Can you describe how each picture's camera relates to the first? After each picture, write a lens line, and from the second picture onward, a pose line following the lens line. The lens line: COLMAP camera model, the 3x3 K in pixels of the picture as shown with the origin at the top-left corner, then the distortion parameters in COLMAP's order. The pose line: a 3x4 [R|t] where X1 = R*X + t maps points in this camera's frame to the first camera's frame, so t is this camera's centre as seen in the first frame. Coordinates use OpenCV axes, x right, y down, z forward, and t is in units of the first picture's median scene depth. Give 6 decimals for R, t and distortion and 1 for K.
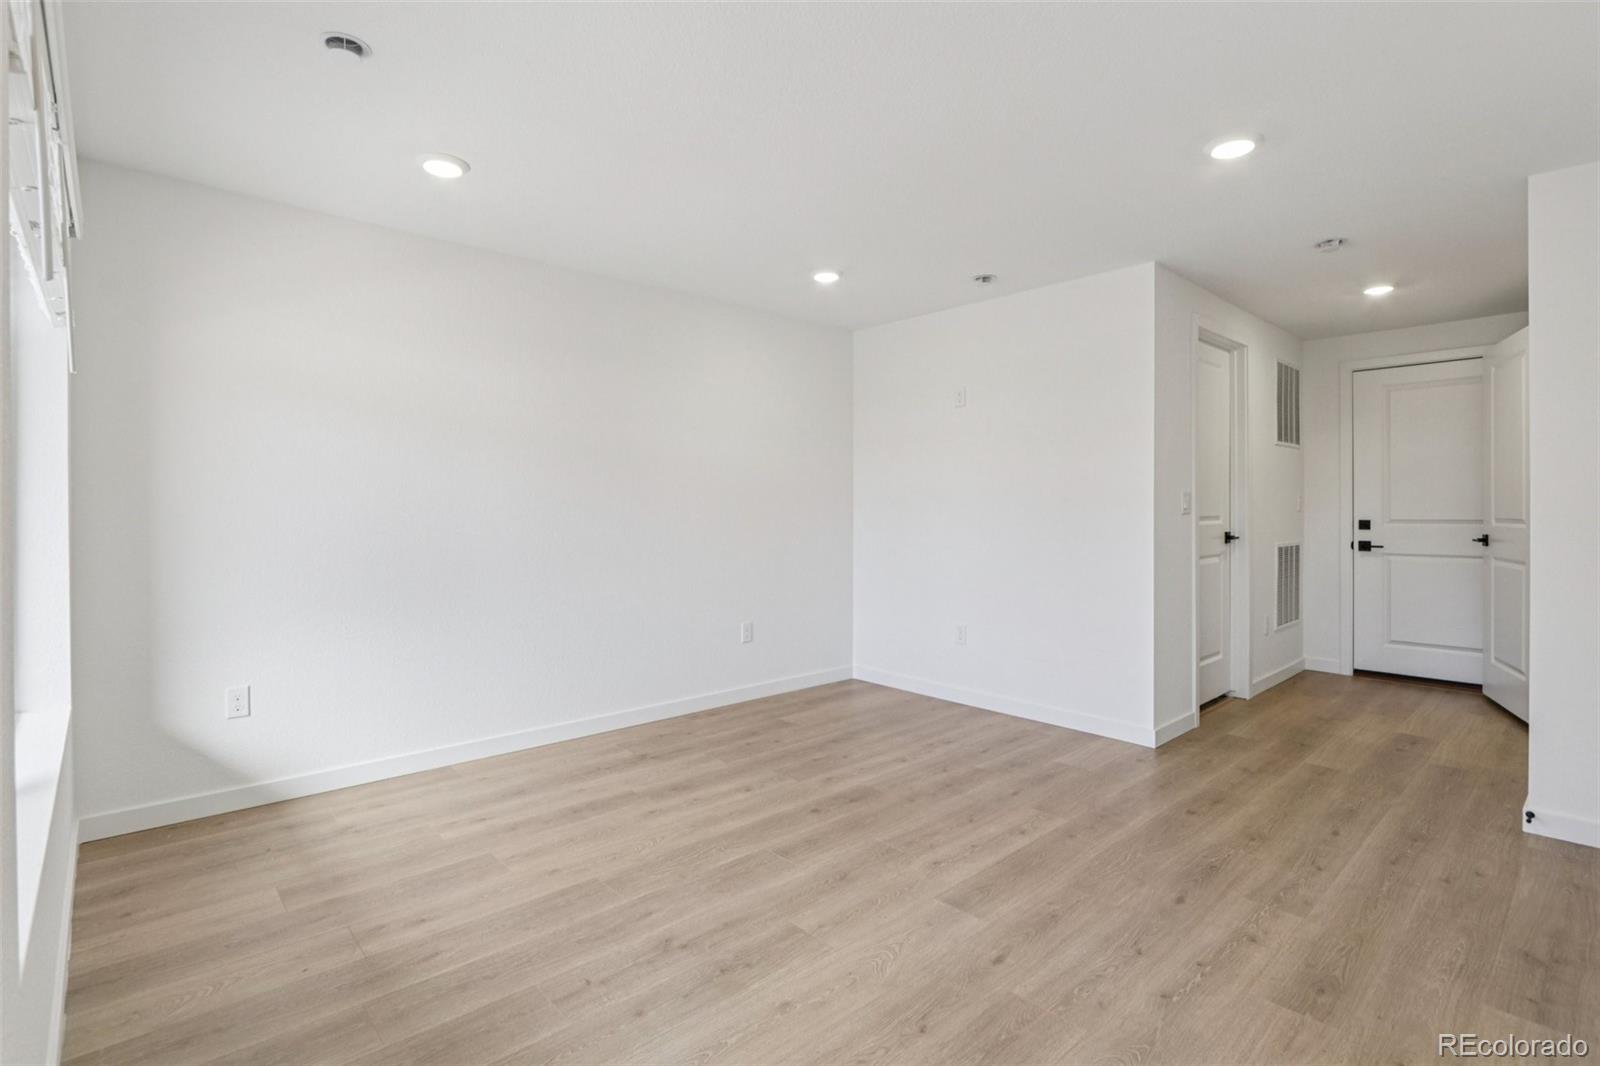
lens RADIAL K [[750.1, 0, 787.0], [0, 750.1, 517.9], [0, 0, 1]] dist [-0.013311, 0.000345]
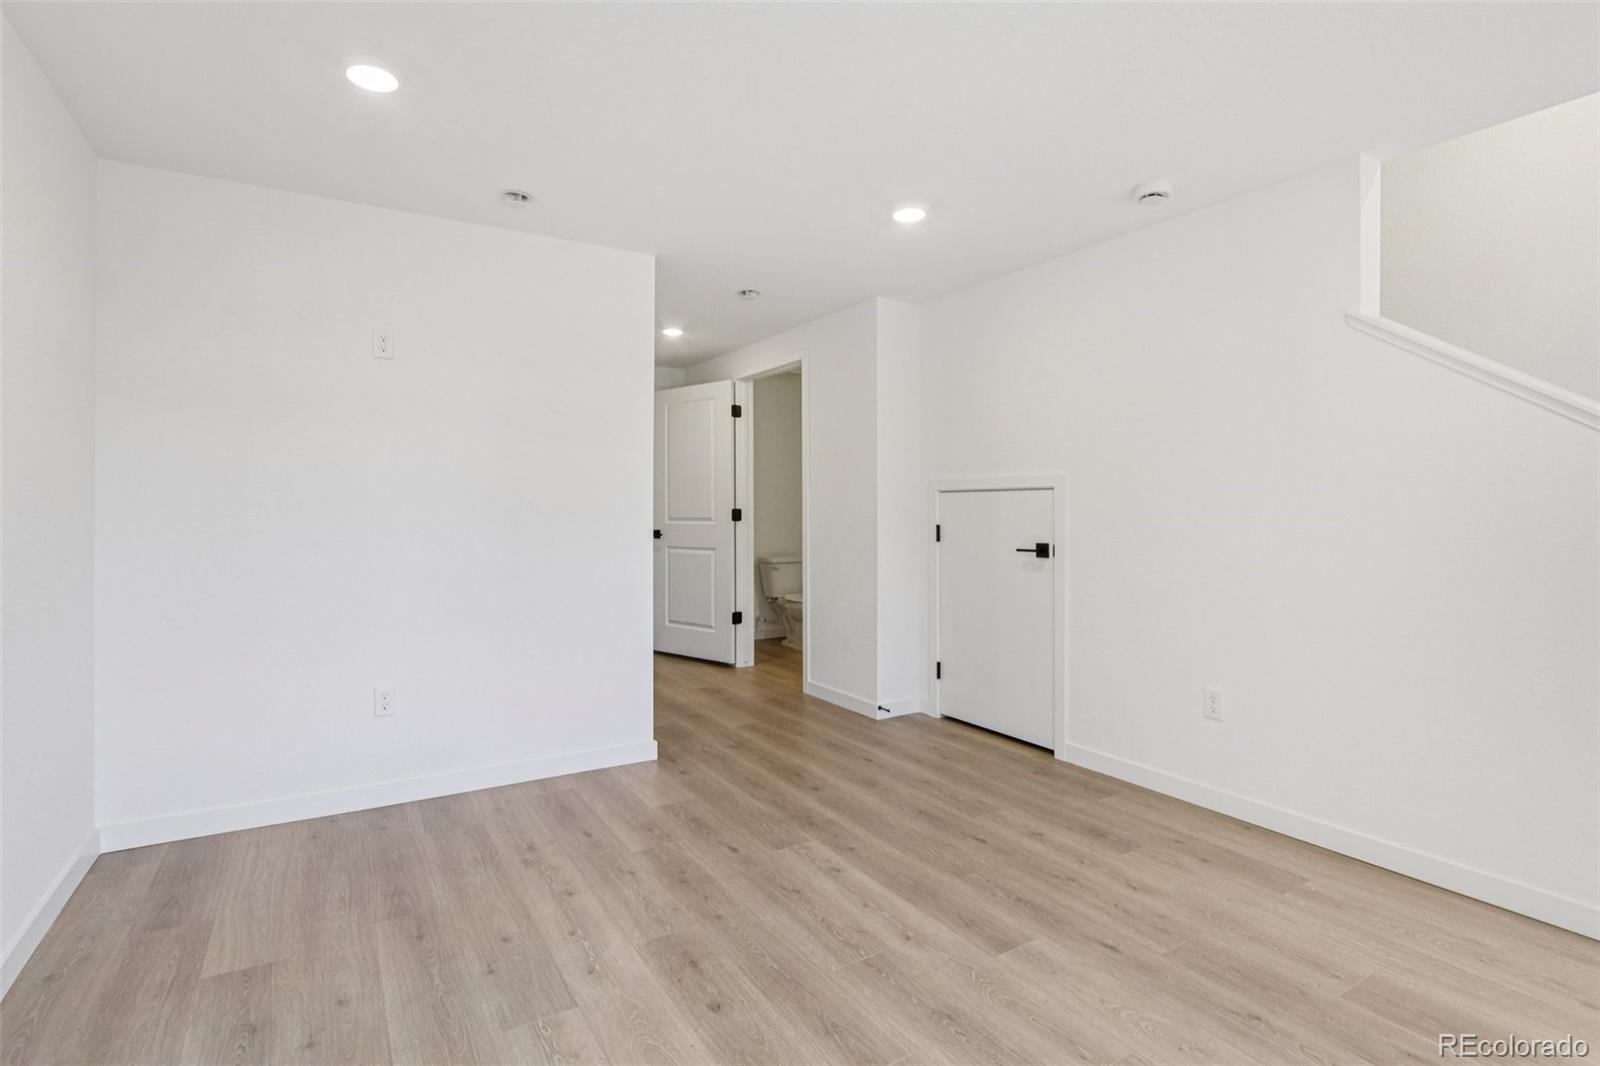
lens RADIAL K [[750.1, 0, 802.8], [0, 750.1, 525.3], [0, 0, 1]] dist [-0.013311, 0.000345]
pose [[0.198565, -0.019577, 0.979892, -0.505113], [0.014055, 0.999755, 0.017126, -0.008625], [-0.979987, 0.010372, 0.198792, 0.764236]]
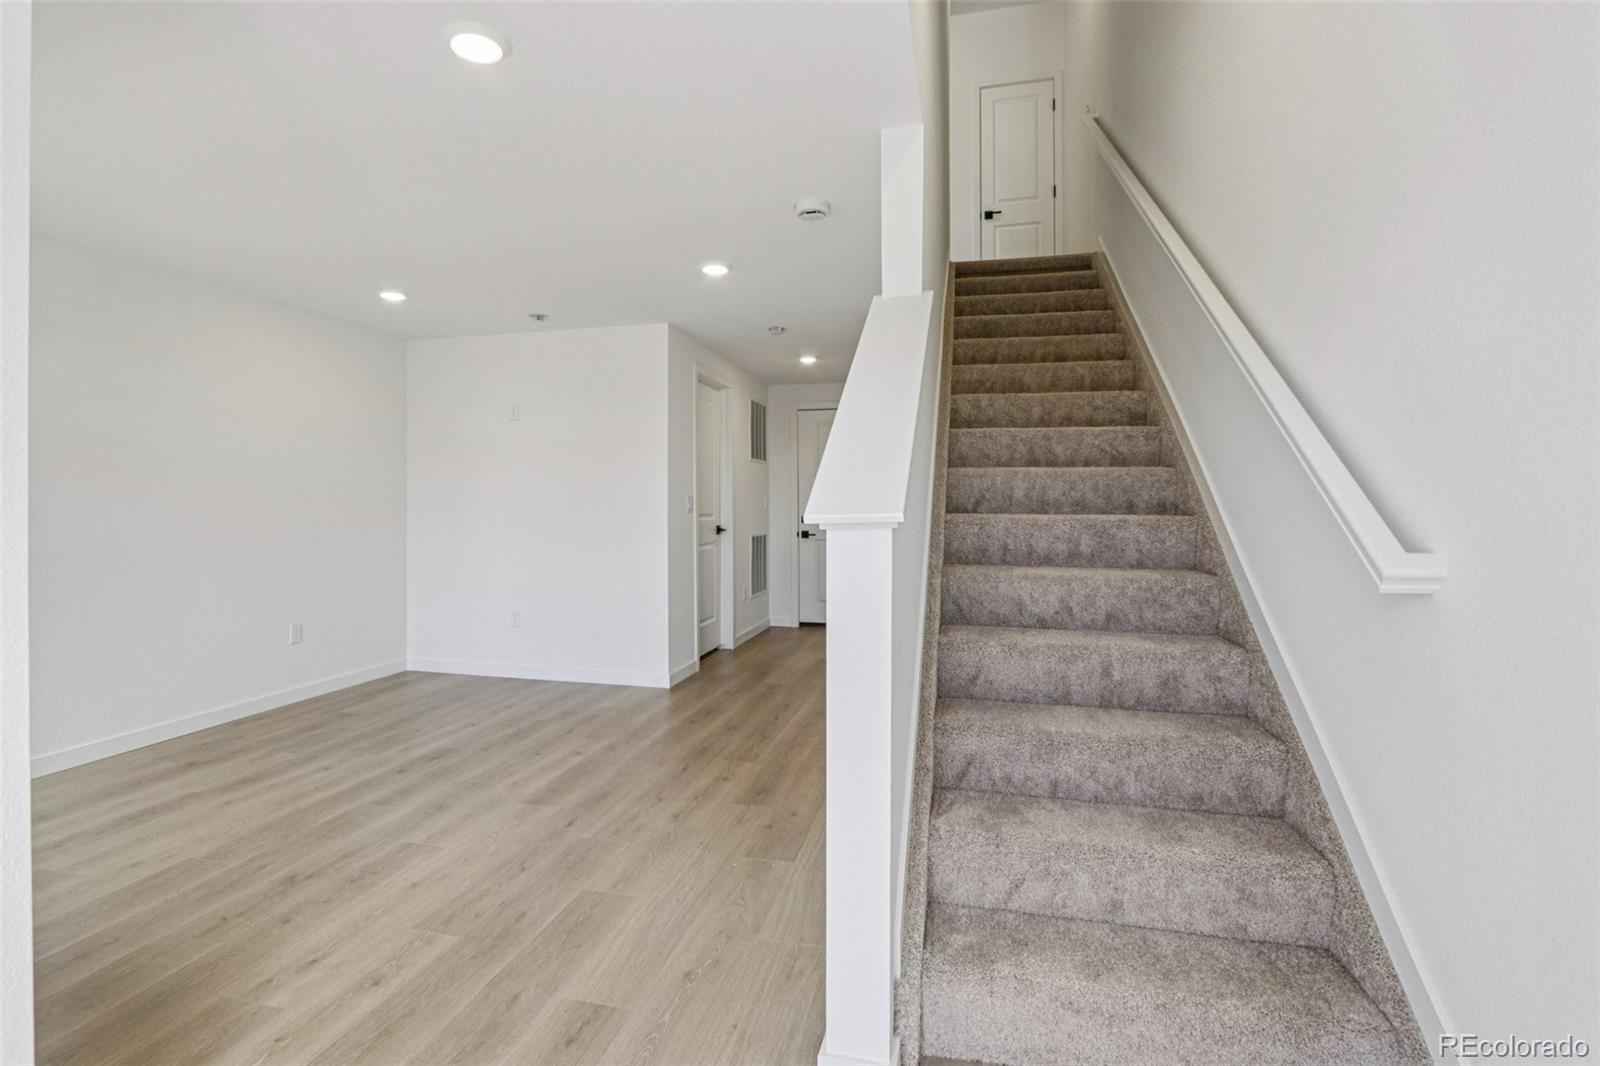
lens RADIAL K [[750.1, 0, 776.5], [0, 750.1, 495.0], [0, 0, 1]] dist [-0.013311, 0.000345]
pose [[0.826362, 0.008654, 0.563072, -0.127155], [0.008311, 0.999586, -0.027559, 0.003578], [-0.563077, 0.027453, 0.825948, -0.267907]]
